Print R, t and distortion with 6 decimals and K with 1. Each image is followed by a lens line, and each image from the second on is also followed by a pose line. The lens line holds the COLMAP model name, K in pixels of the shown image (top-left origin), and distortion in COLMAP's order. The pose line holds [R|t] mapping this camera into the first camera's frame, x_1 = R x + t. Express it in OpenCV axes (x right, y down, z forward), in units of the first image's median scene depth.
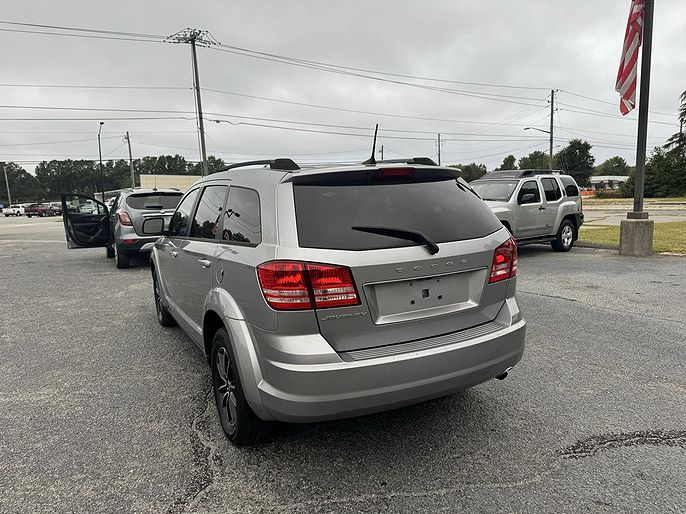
lens RADIAL K [[477.6, 0, 343.0], [0, 477.6, 257.9], [0, 0, 1]] dist [0.026497, -0.035049]
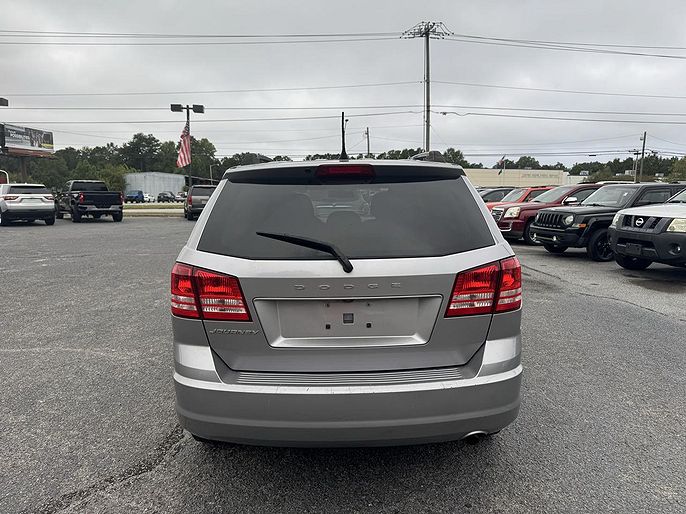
lens RADIAL K [[477.6, 0, 358.5], [0, 477.6, 266.9], [0, 0, 1]] dist [0.026497, -0.035049]
pose [[0.897599, 0.094859, -0.430486, 0.286866], [-0.080450, 0.995422, 0.051600, -0.031108], [0.433410, -0.011684, 0.901121, 0.144285]]
